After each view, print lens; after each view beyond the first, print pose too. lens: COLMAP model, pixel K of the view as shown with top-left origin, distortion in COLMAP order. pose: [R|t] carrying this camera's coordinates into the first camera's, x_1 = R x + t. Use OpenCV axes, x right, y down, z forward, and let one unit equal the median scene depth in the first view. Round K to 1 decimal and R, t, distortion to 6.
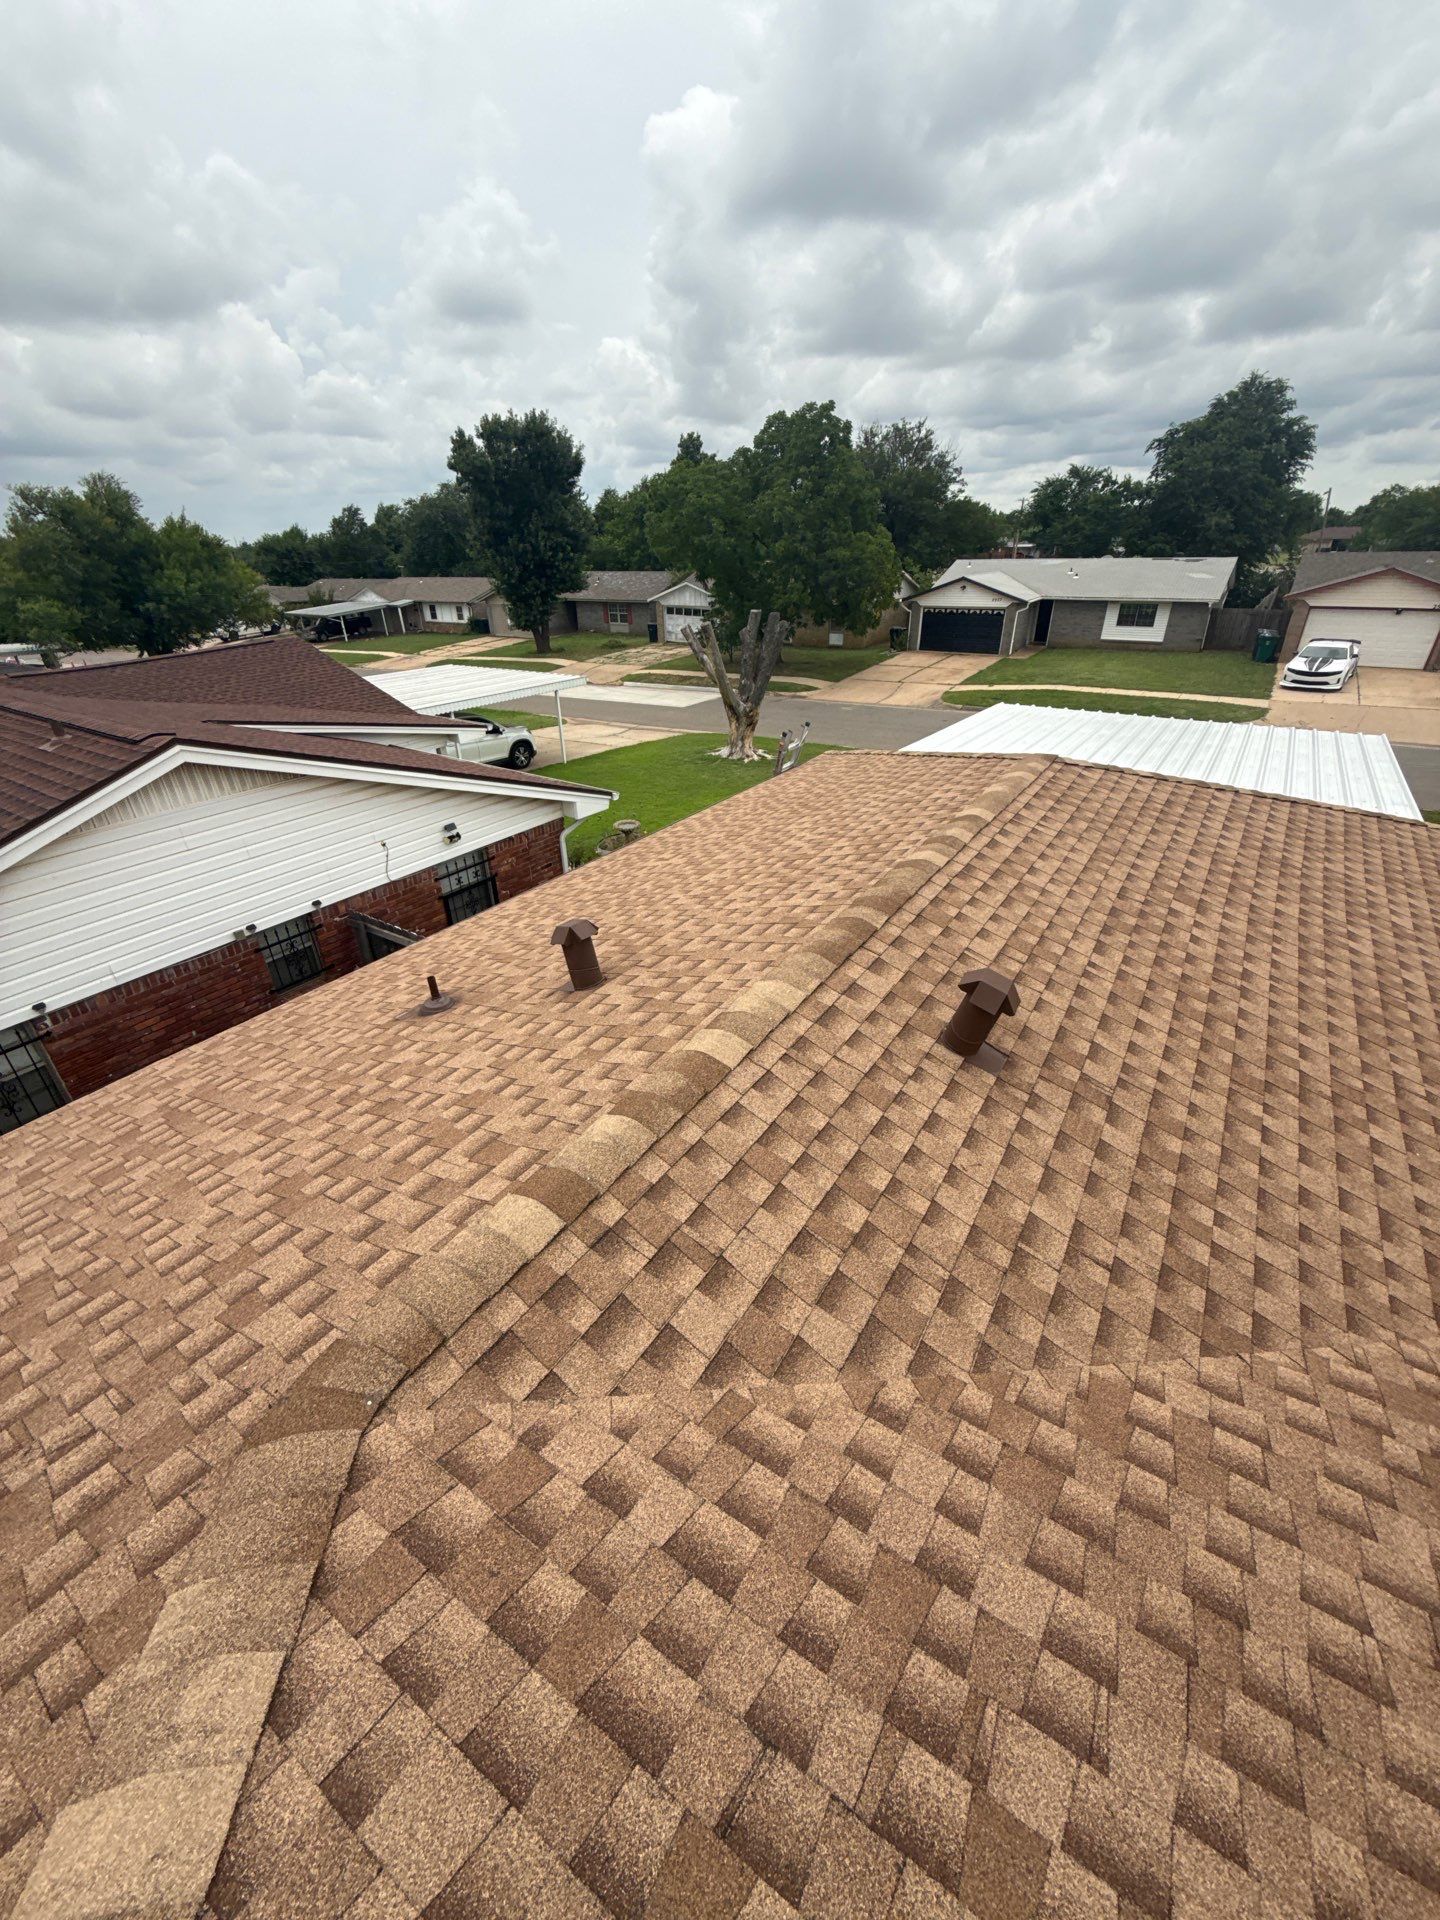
lens RADIAL K [[780.1, 0, 720.0], [0, 780.1, 960.0], [0, 0, 1]] dist [0.003293, 0.000225]
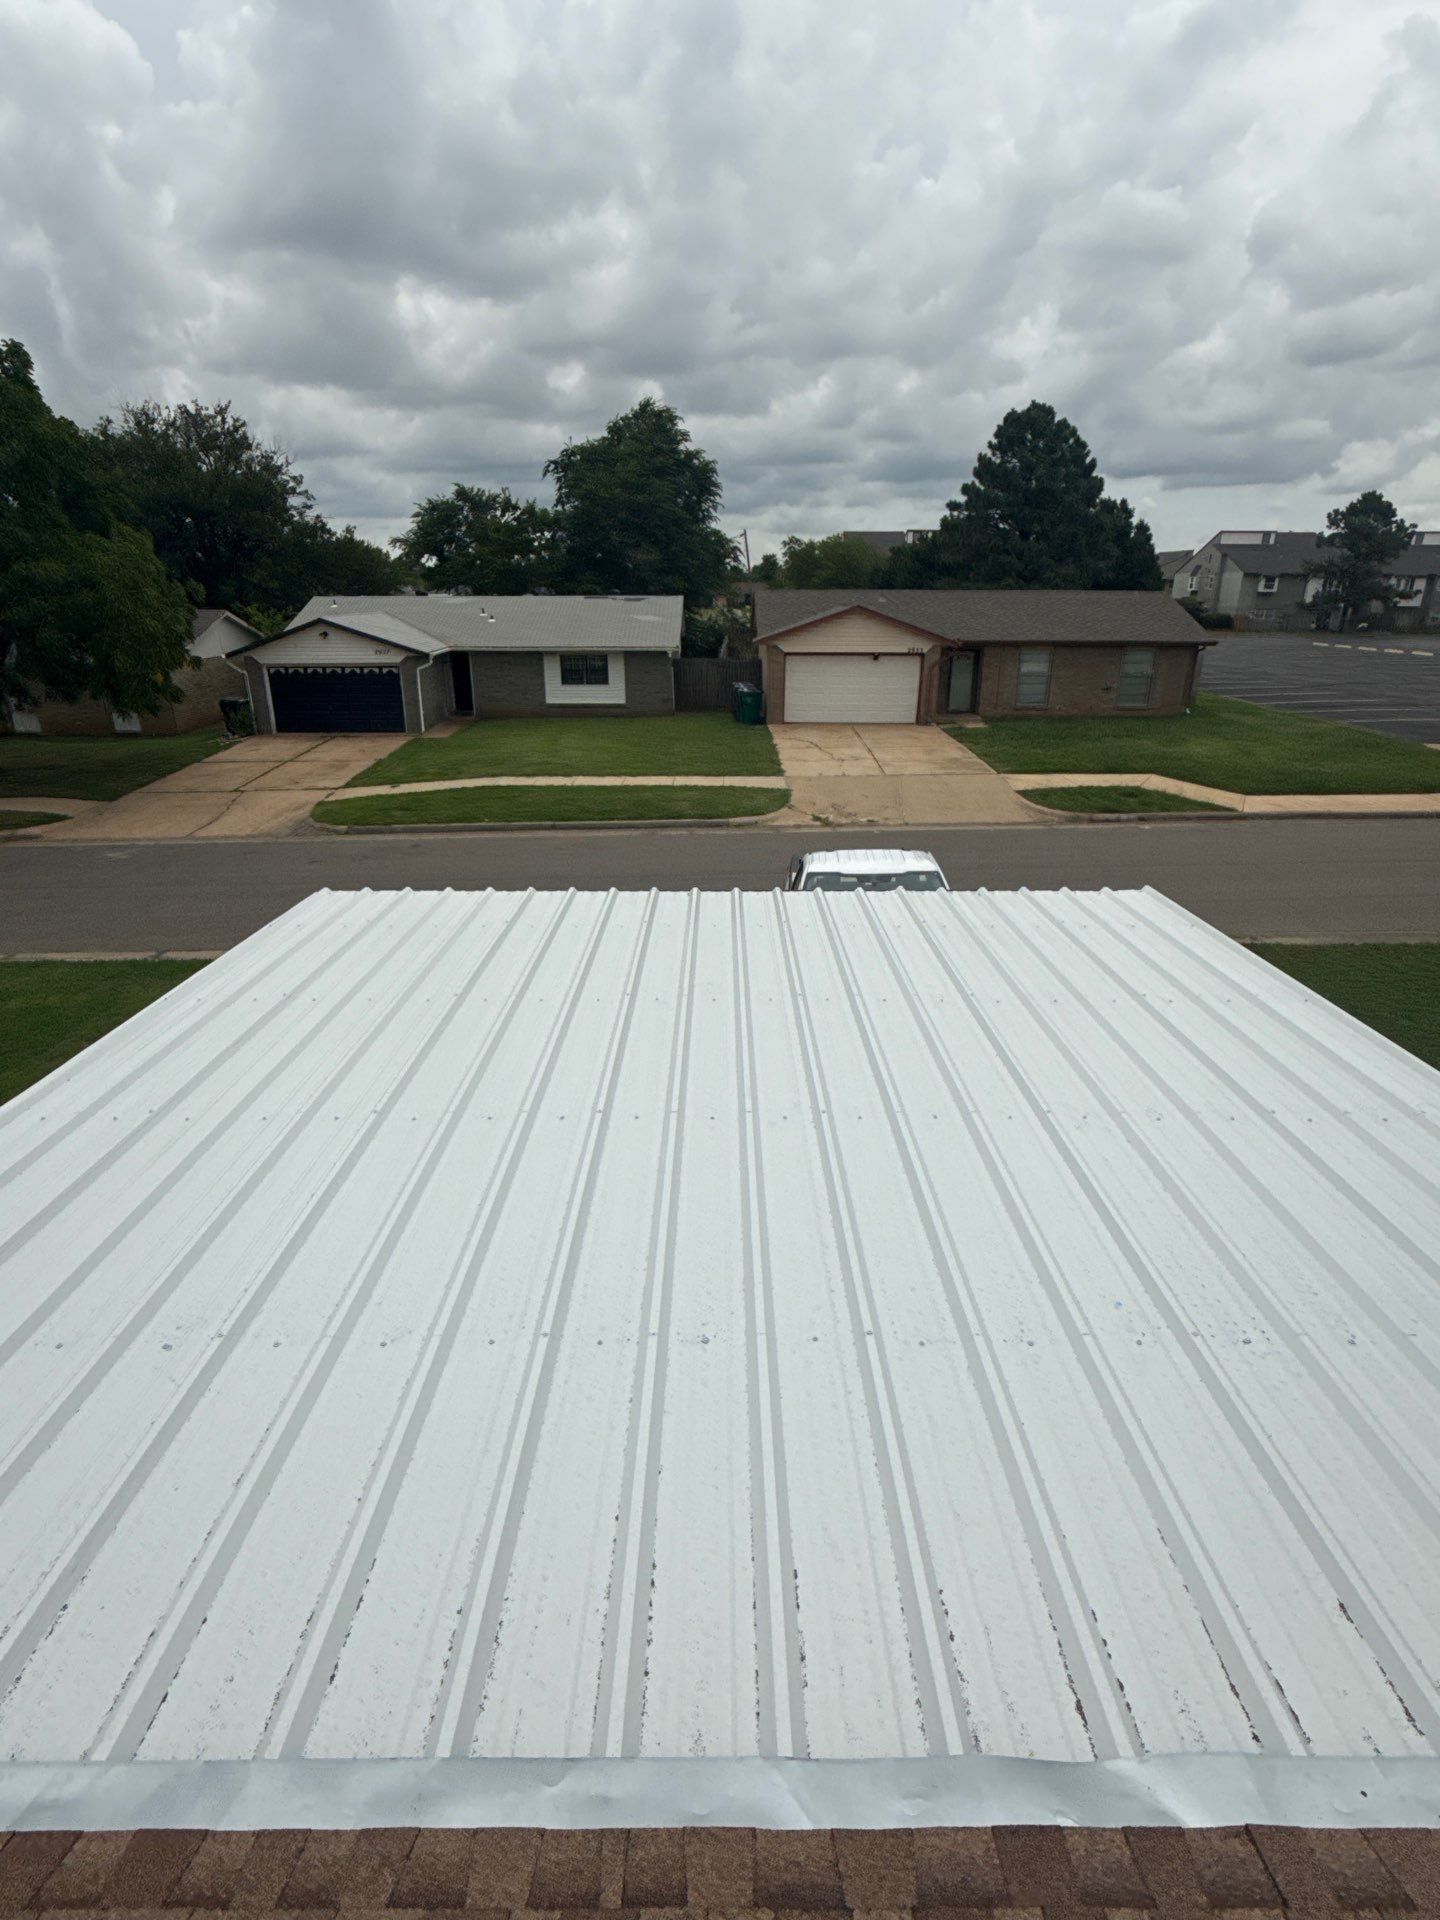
lens RADIAL K [[998.2, 0, 720.0], [0, 998.2, 960.0], [0, 0, 1]] dist [-0.000520, -0.000284]
pose [[0.831371, -0.178668, 0.526212, 0.102819], [0.250733, 0.965646, -0.068265, -0.086497], [-0.495938, 0.188692, 0.847609, 0.203106]]
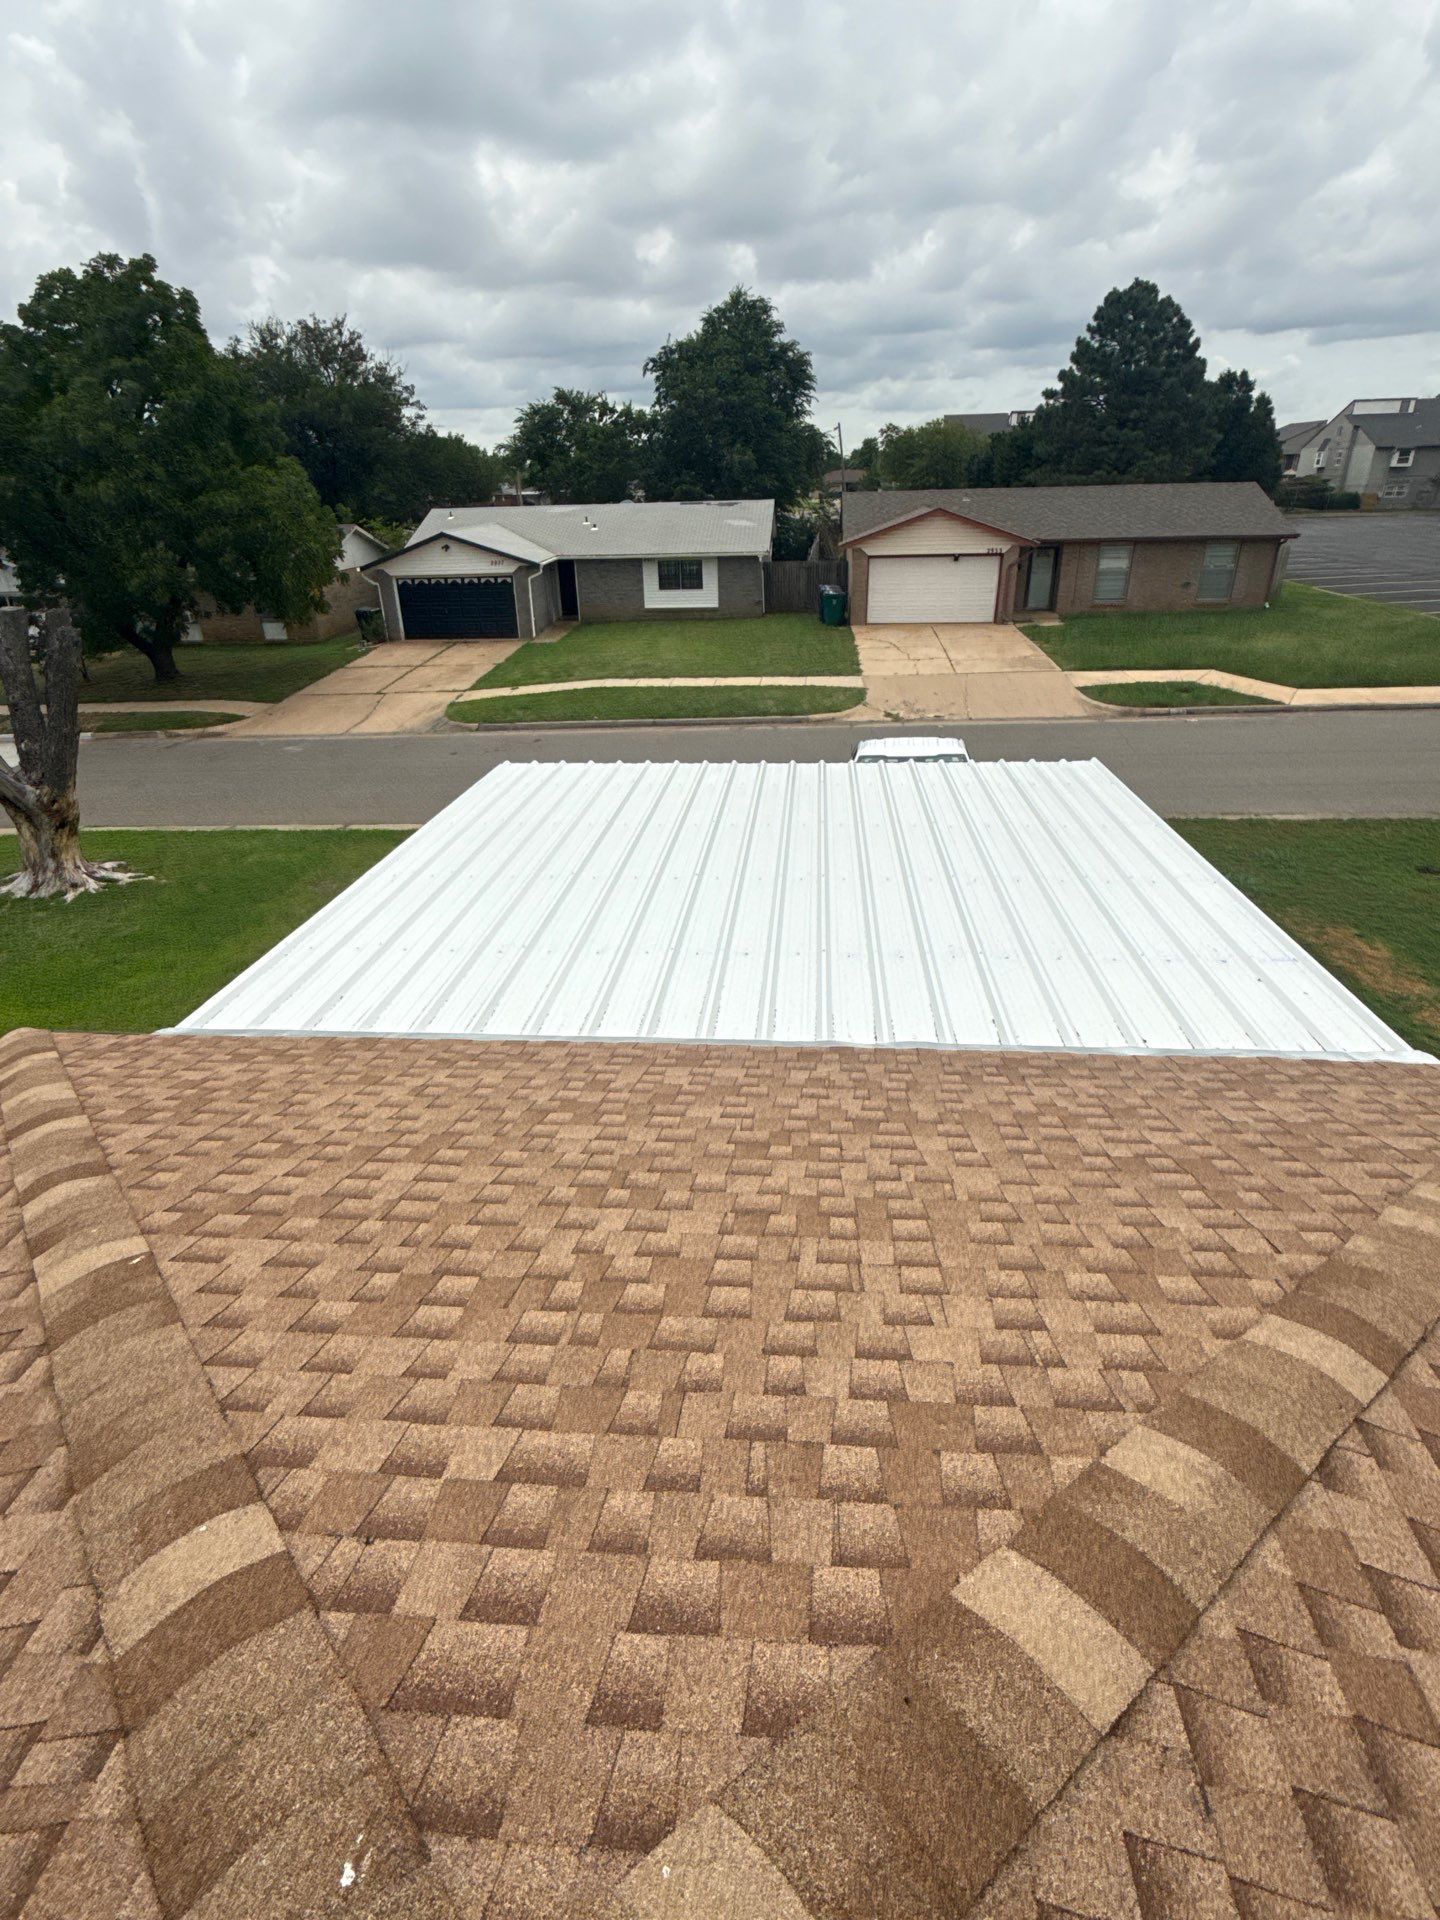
lens RADIAL K [[987.5, 0, 720.0], [0, 987.5, 960.0], [0, 0, 1]] dist [0.008109, 0.001284]
pose [[0.877549, -0.215690, 0.428235, 0.068029], [0.236551, 0.971608, 0.004628, -0.066909], [-0.417075, 0.097238, 0.903656, 0.138140]]
